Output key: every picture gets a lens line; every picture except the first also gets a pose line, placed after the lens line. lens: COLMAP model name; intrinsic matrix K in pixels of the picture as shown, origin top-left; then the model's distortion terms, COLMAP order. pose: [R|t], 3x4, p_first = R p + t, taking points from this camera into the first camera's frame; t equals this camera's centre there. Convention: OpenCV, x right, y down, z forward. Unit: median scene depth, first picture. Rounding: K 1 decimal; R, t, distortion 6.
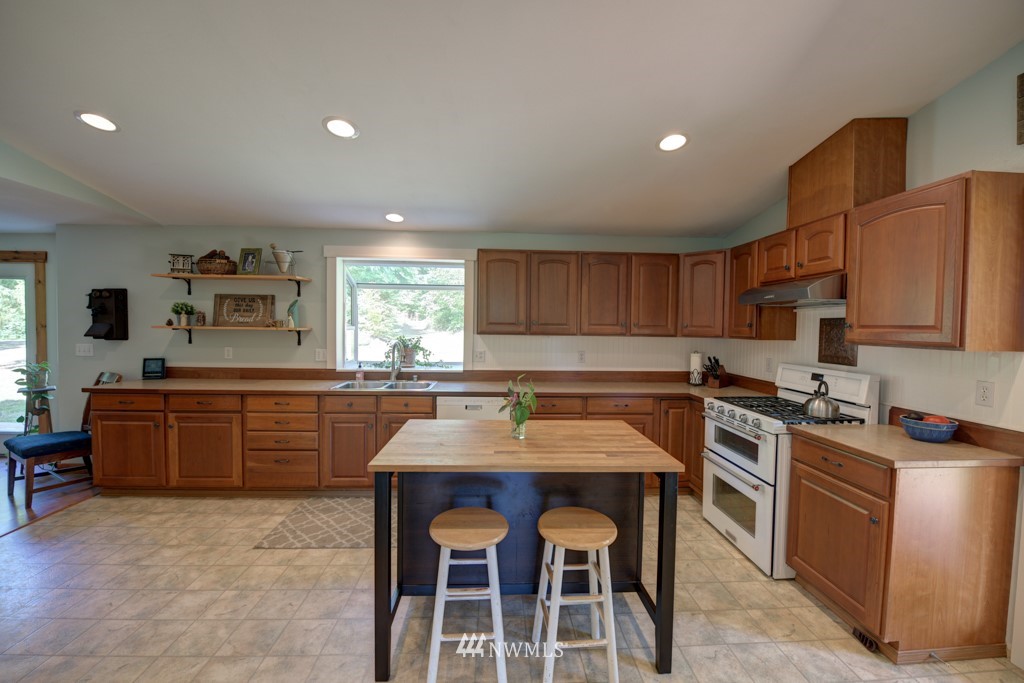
lens RADIAL K [[408.9, 0, 512.0], [0, 408.9, 341.5], [0, 0, 1]] dist [-0.013313, -0.003397]
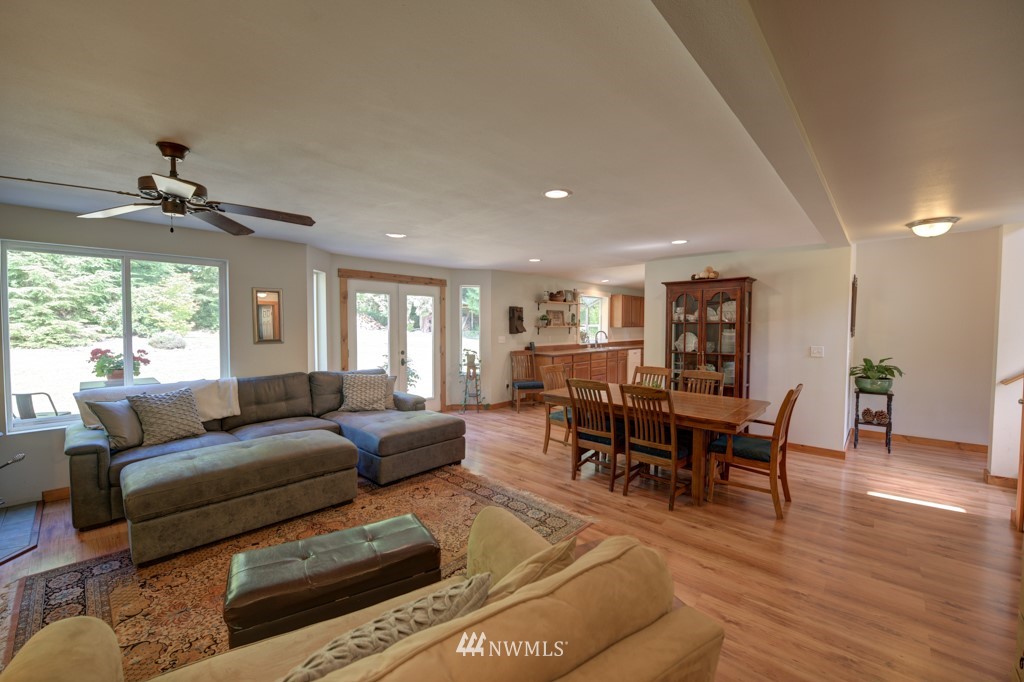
lens RADIAL K [[408.9, 0, 512.0], [0, 408.9, 341.0], [0, 0, 1]] dist [-0.013313, -0.003397]
pose [[0.715235, -0.040490, 0.697710, -2.368454], [0.031417, 0.999174, 0.025779, -0.019636], [-0.698177, 0.003481, 0.715917, -0.375767]]
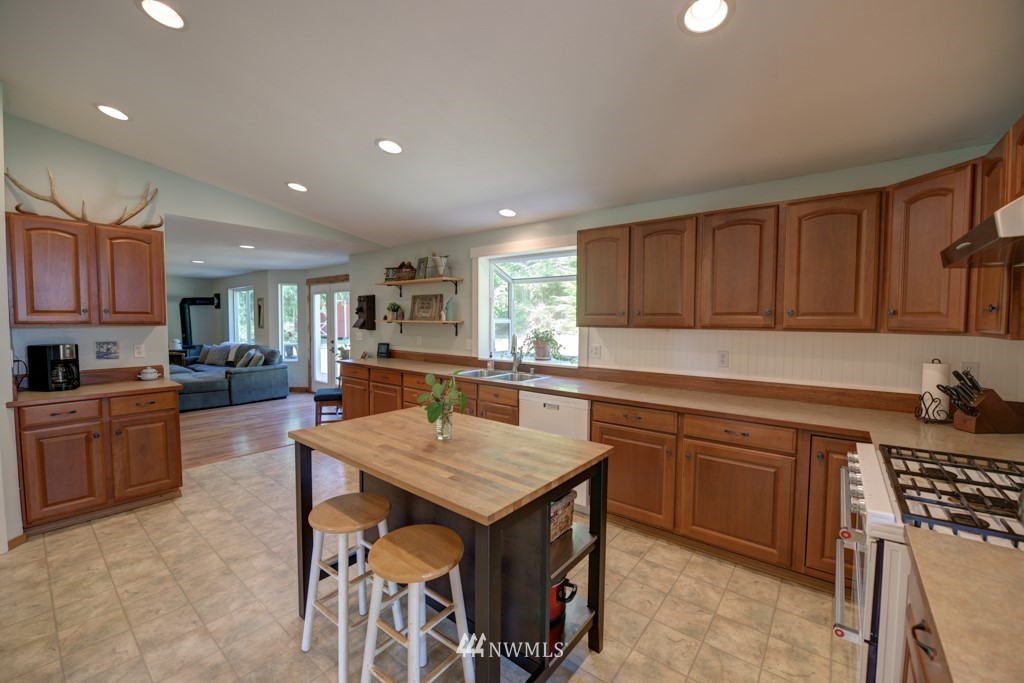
lens RADIAL K [[408.9, 0, 512.0], [0, 408.9, 341.5], [0, 0, 1]] dist [-0.013313, -0.003397]
pose [[0.746980, 0.026777, -0.664307, 0.397714], [-0.018655, 0.999639, 0.019317, 0.000018], [0.664584, -0.002037, 0.747211, 0.232433]]
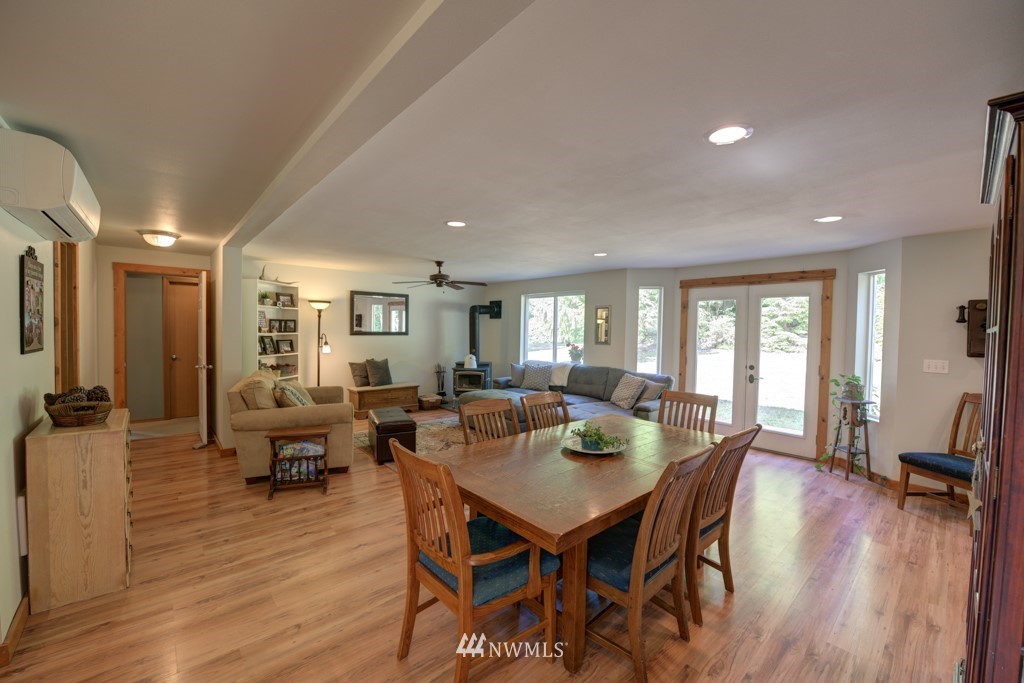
lens RADIAL K [[408.9, 0, 512.0], [0, 408.9, 341.5], [0, 0, 1]] dist [-0.013313, -0.003397]
pose [[0.614223, 0.019892, -0.788882, -0.947619], [-0.036104, 0.999344, -0.002912, 0.001199], [0.788306, 0.030270, 0.614538, -0.366340]]
